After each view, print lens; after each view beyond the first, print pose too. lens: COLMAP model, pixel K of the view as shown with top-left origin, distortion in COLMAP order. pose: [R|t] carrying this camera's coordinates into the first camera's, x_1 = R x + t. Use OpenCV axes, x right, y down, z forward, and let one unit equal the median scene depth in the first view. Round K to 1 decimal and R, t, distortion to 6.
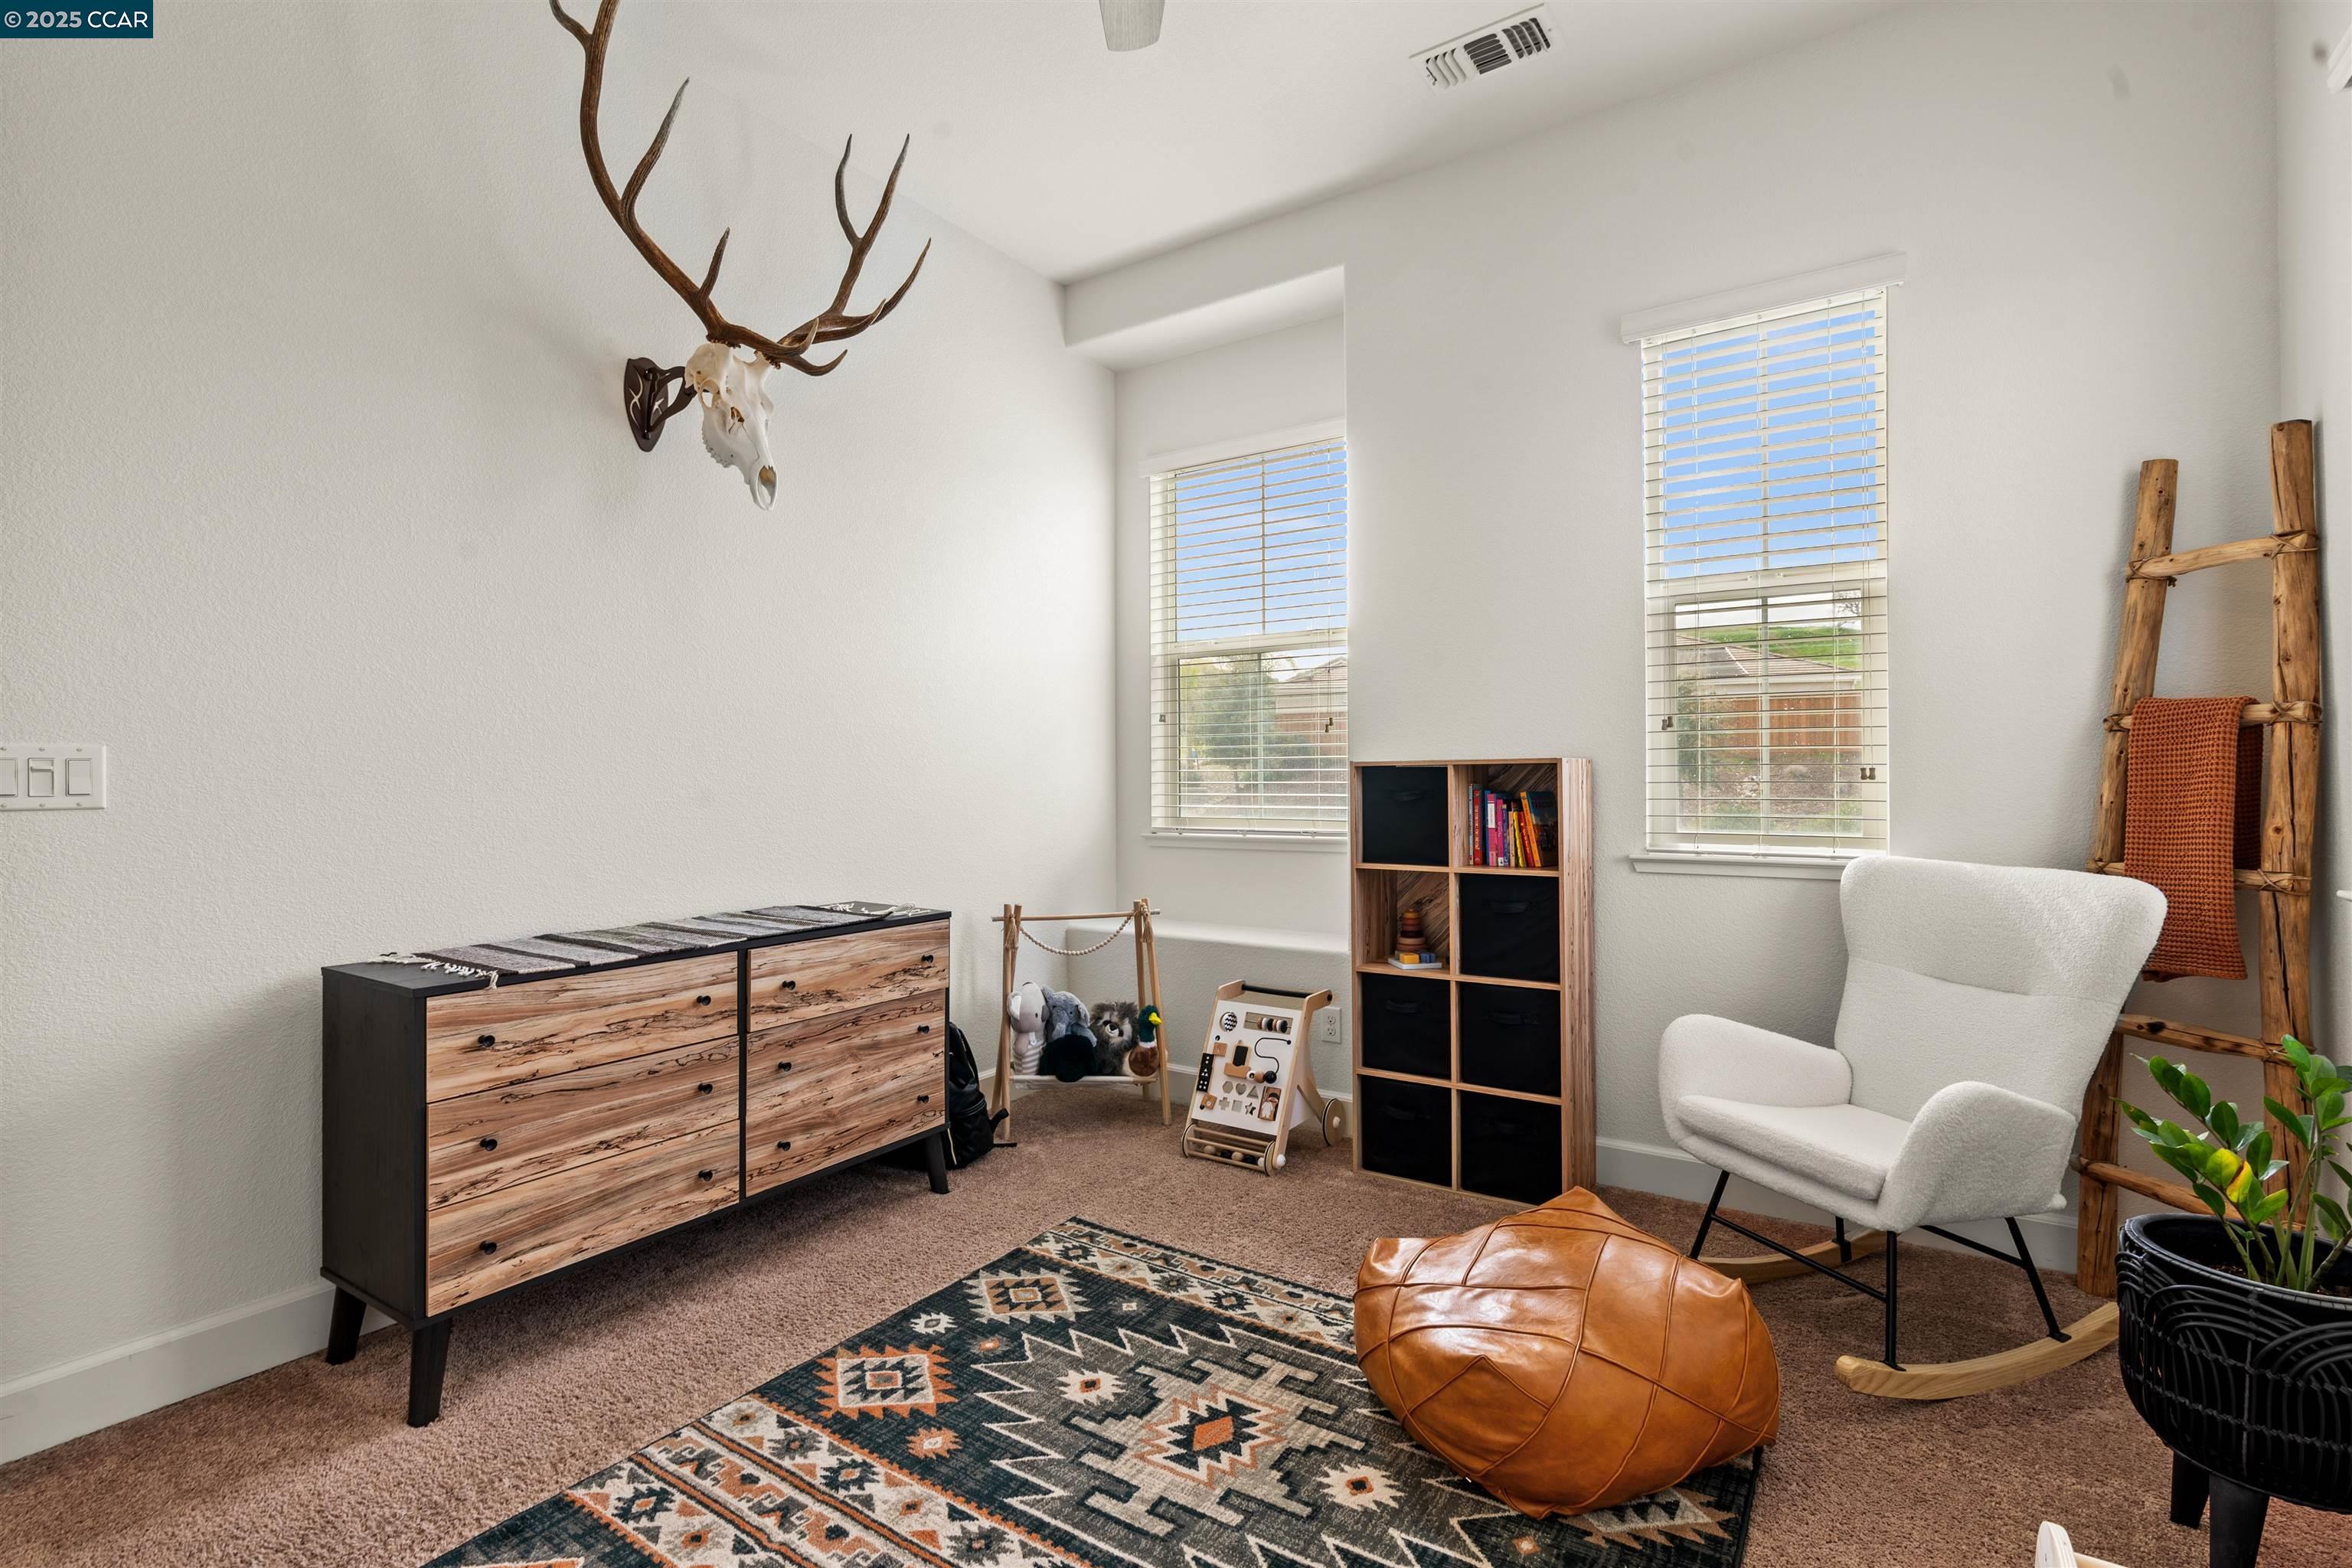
lens RADIAL K [[1084.9, 0, 1180.2], [0, 1084.9, 830.3], [0, 0, 1]] dist [-0.001425, 0.000570]
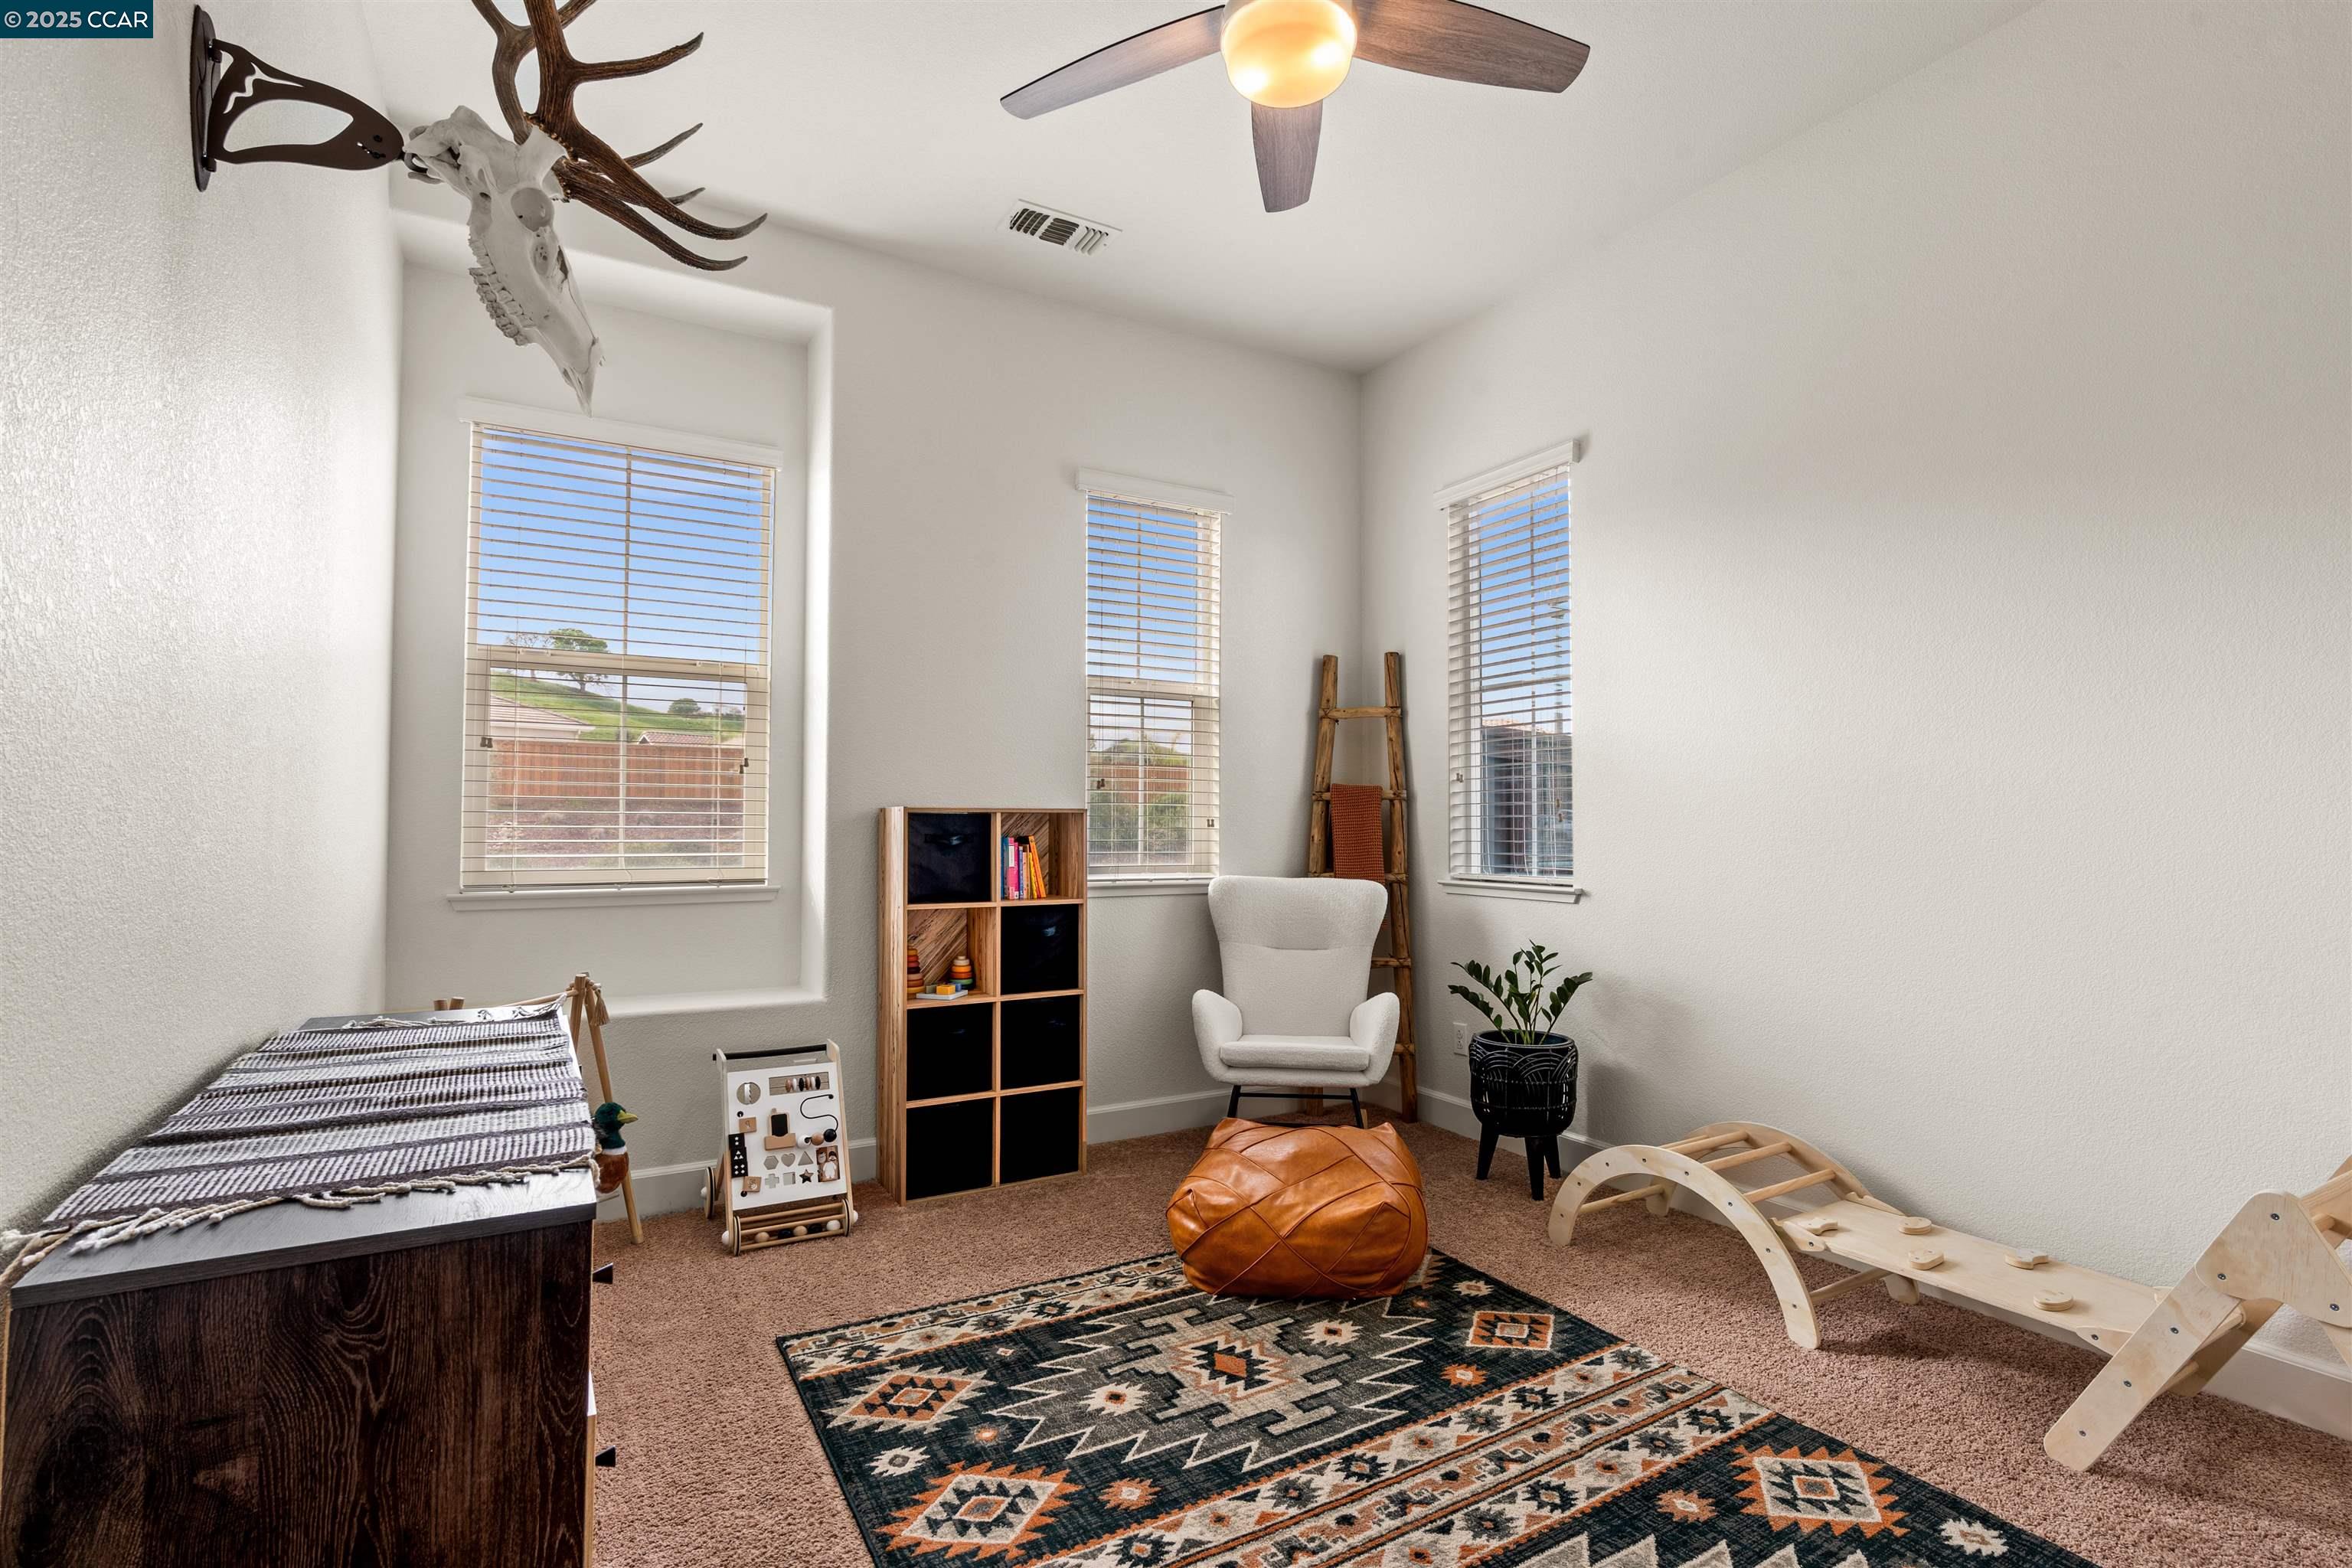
lens RADIAL K [[1083.5, 0, 1180.4], [0, 1083.5, 855.3], [0, 0, 1]] dist [-0.002346, 0.000182]
pose [[0.443378, -0.019788, 0.896116, -0.802208], [0.035049, 0.999374, 0.004727, -0.016532], [-0.895649, 0.029312, 0.443794, 0.370879]]
